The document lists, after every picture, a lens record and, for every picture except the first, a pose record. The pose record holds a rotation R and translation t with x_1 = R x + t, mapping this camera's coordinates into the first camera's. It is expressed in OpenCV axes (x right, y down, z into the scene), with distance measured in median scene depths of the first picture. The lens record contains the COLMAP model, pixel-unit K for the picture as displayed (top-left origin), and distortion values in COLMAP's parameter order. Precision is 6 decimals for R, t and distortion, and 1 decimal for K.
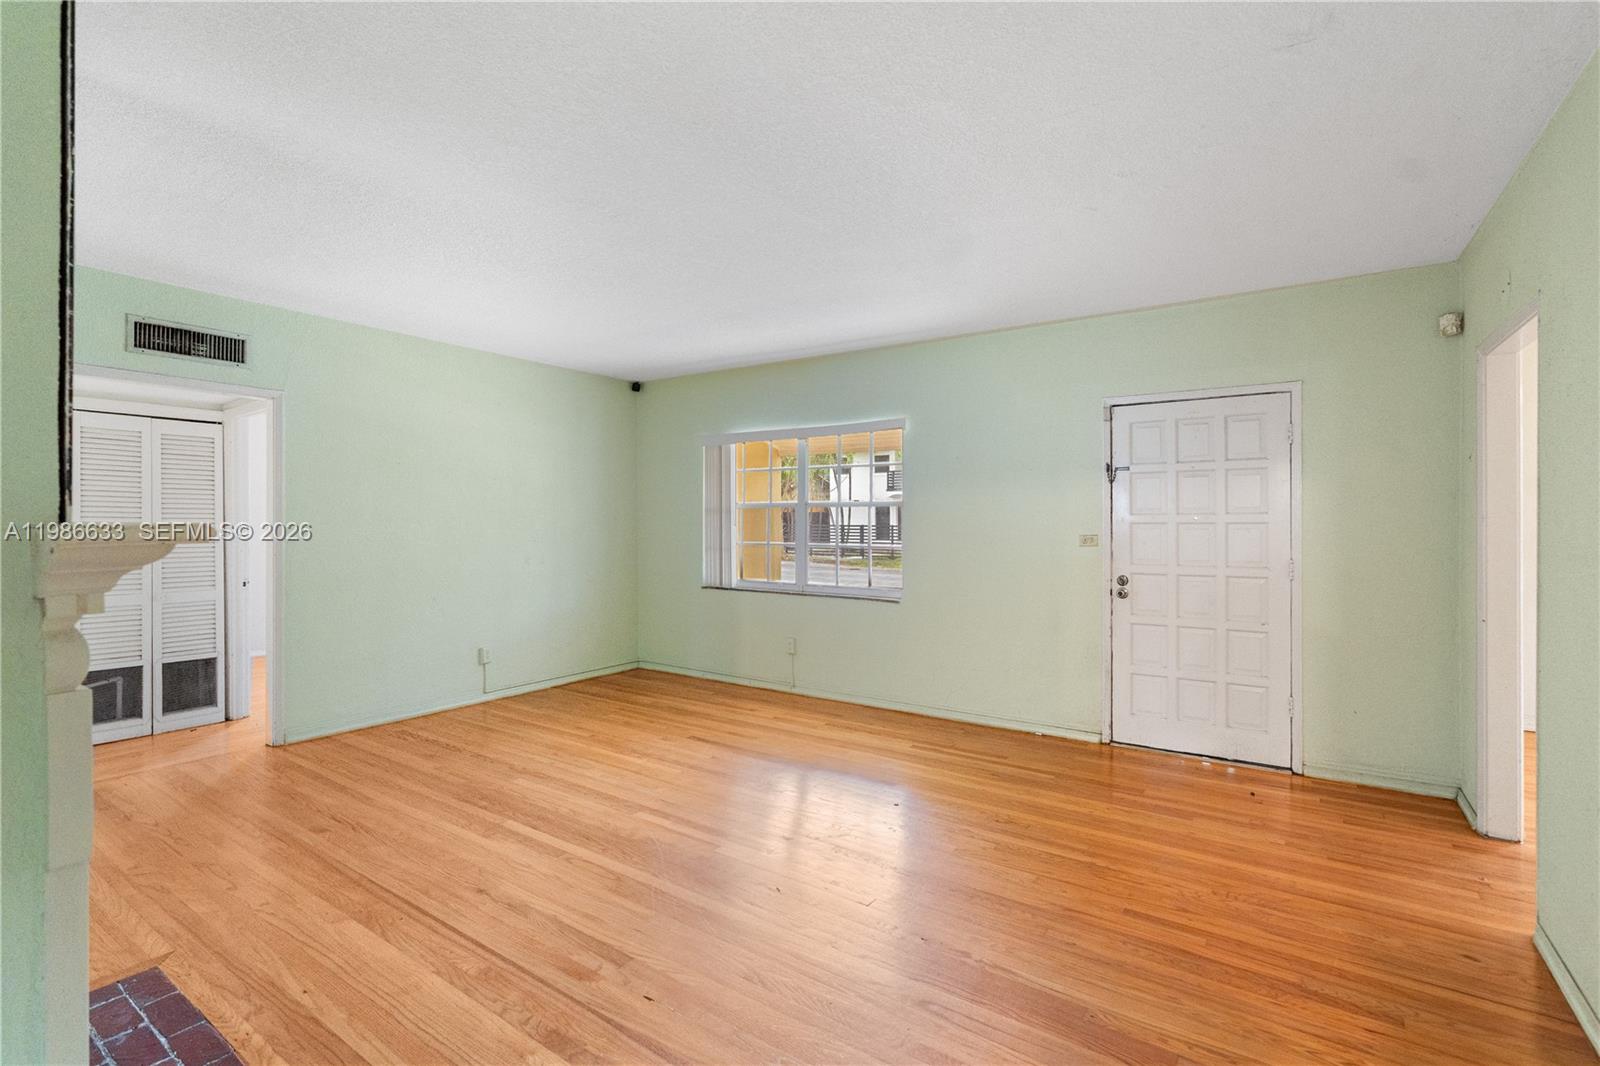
lens RADIAL K [[737.8, 0, 800.0], [0, 737.8, 533.0], [0, 0, 1]] dist [-0.011126, 0.000031]
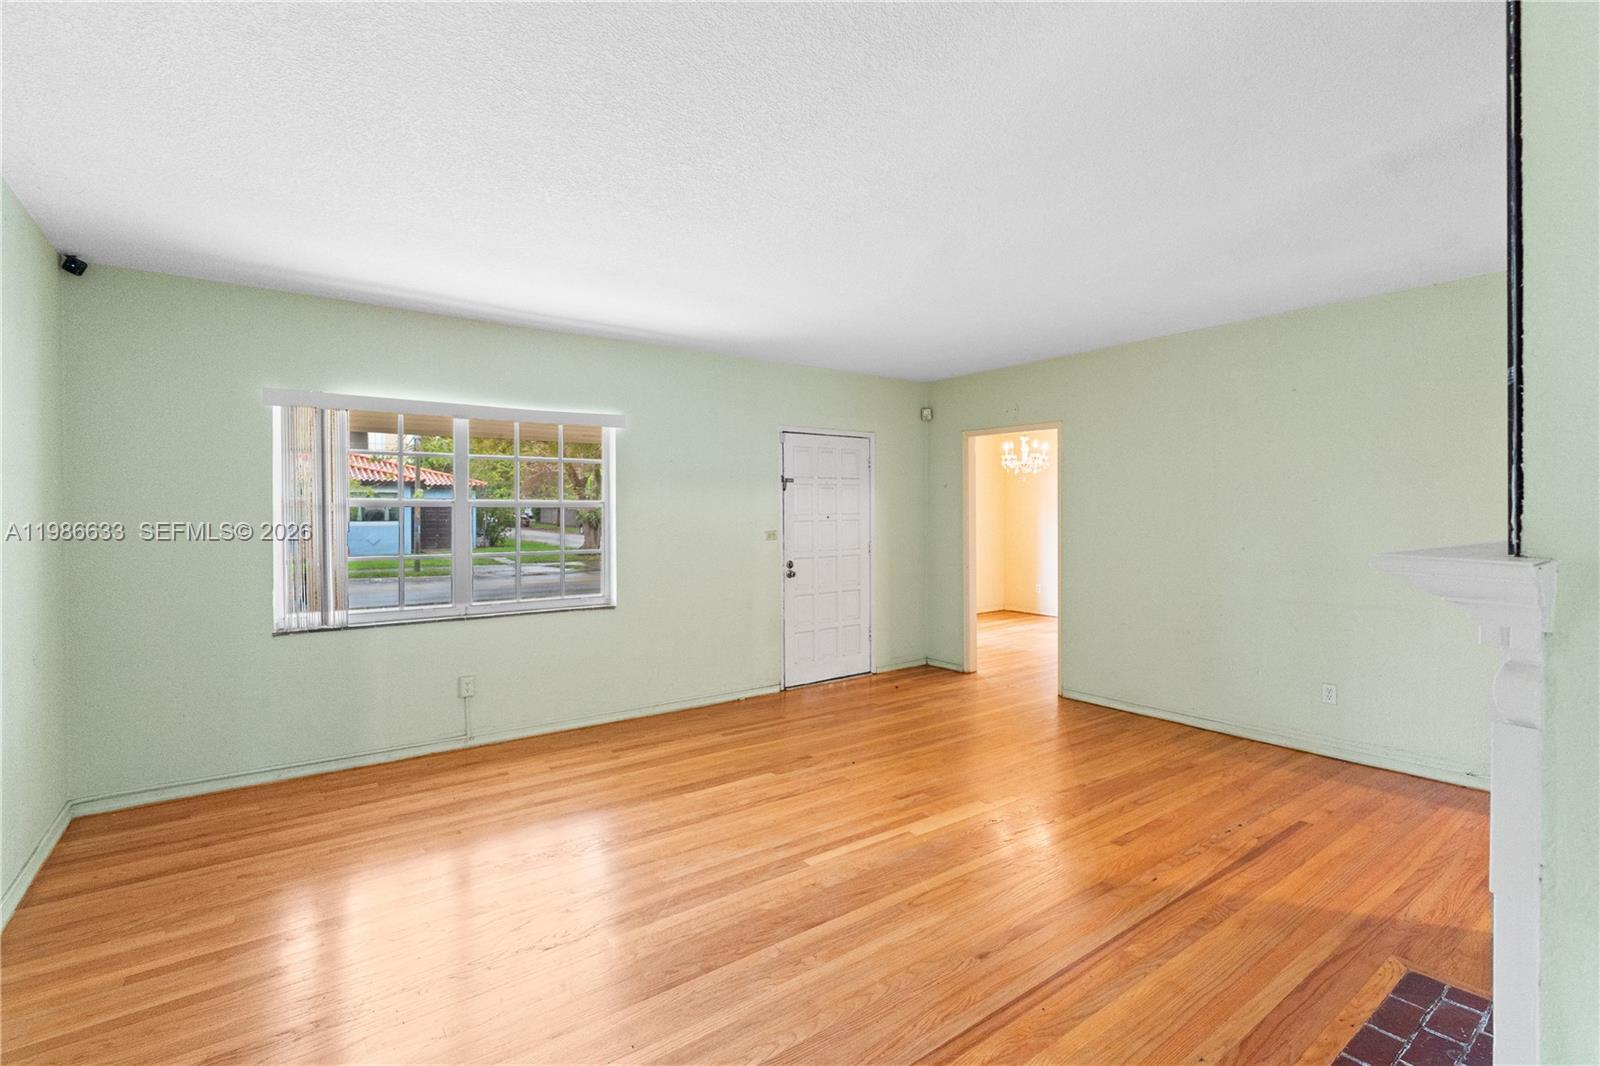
lens RADIAL K [[720.9, 0, 801.4], [0, 720.9, 529.1], [0, 0, 1]] dist [-0.006694, 0.000382]
pose [[0.334453, -0.025327, 0.942072, -0.823529], [0.020432, 0.999599, 0.019619, -0.025913], [-0.942191, 0.012687, 0.334836, 0.576867]]
